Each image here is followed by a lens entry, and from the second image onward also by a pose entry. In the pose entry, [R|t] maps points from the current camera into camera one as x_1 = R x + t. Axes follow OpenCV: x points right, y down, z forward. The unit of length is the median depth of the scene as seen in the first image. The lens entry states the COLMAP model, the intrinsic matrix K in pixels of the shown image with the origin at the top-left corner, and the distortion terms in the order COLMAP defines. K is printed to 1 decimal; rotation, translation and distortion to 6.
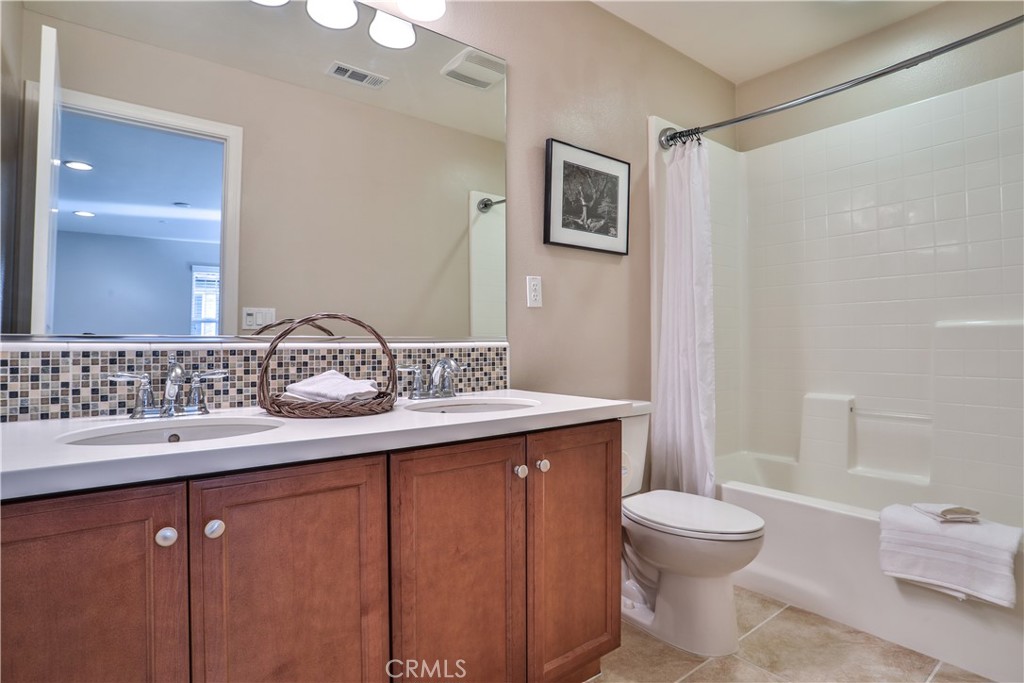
lens RADIAL K [[547.6, 0, 508.0], [0, 547.6, 337.0], [0, 0, 1]] dist [-0.004156, -0.000468]
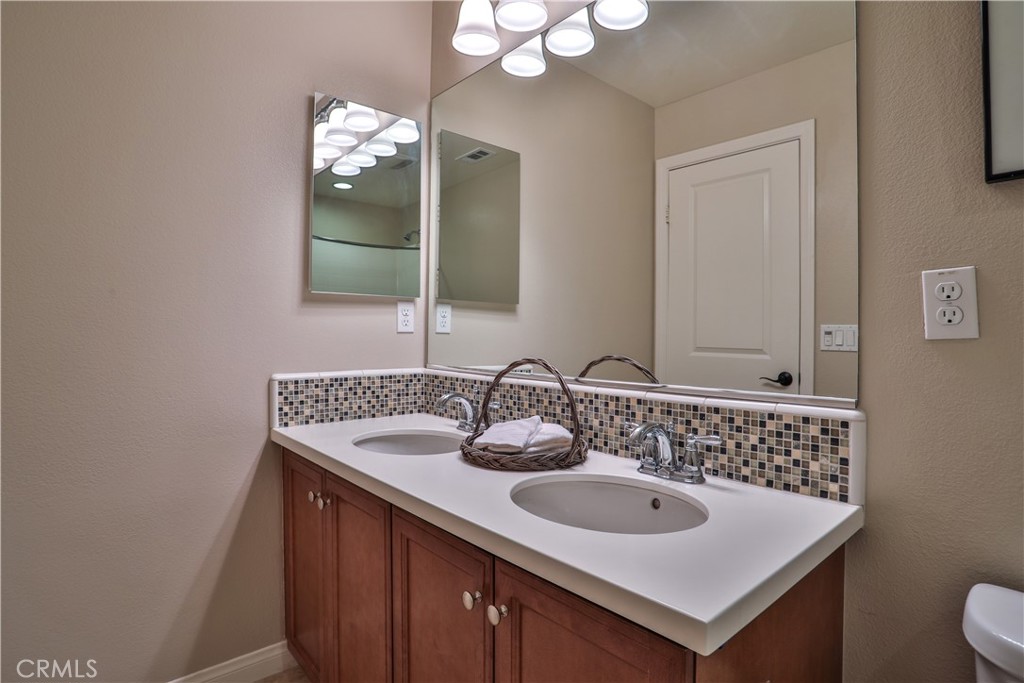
lens RADIAL K [[531.9, 0, 510.6], [0, 531.9, 342.0], [0, 0, 1]] dist [-0.056661, 0.015123]
pose [[0.079529, 0.017317, -0.996682, 0.479029], [0.005141, 0.999829, 0.017782, -0.068493], [0.996819, -0.006538, 0.079427, 0.690082]]
